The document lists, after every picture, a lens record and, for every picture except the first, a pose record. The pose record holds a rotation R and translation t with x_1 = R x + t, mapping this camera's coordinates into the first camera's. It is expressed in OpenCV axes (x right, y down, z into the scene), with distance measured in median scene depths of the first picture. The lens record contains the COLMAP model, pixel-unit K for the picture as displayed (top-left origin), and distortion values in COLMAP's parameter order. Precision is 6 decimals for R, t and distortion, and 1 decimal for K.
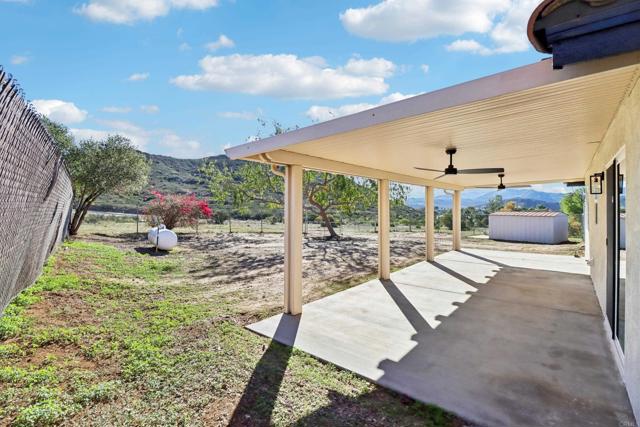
lens RADIAL K [[300.9, 0, 324.2], [0, 300.9, 202.2], [0, 0, 1]] dist [0.001299, -0.016343]
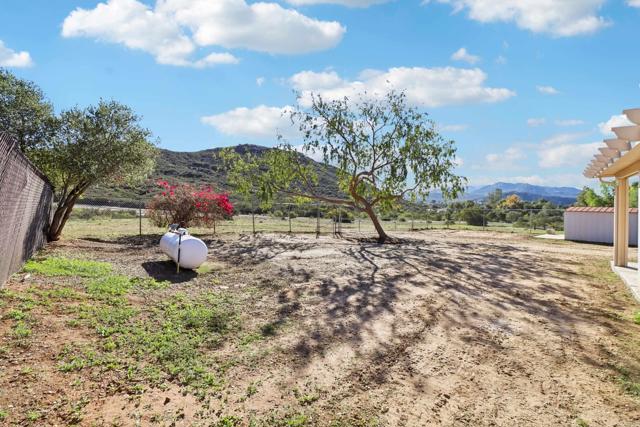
lens RADIAL K [[300.9, 0, 324.2], [0, 300.9, 202.2], [0, 0, 1]] dist [0.001299, -0.016343]
pose [[0.999942, -0.000288, 0.010756, -0.149953], [0.000060, 0.999775, 0.021202, 0.000969], [-0.010760, -0.021200, 0.999717, 0.212586]]
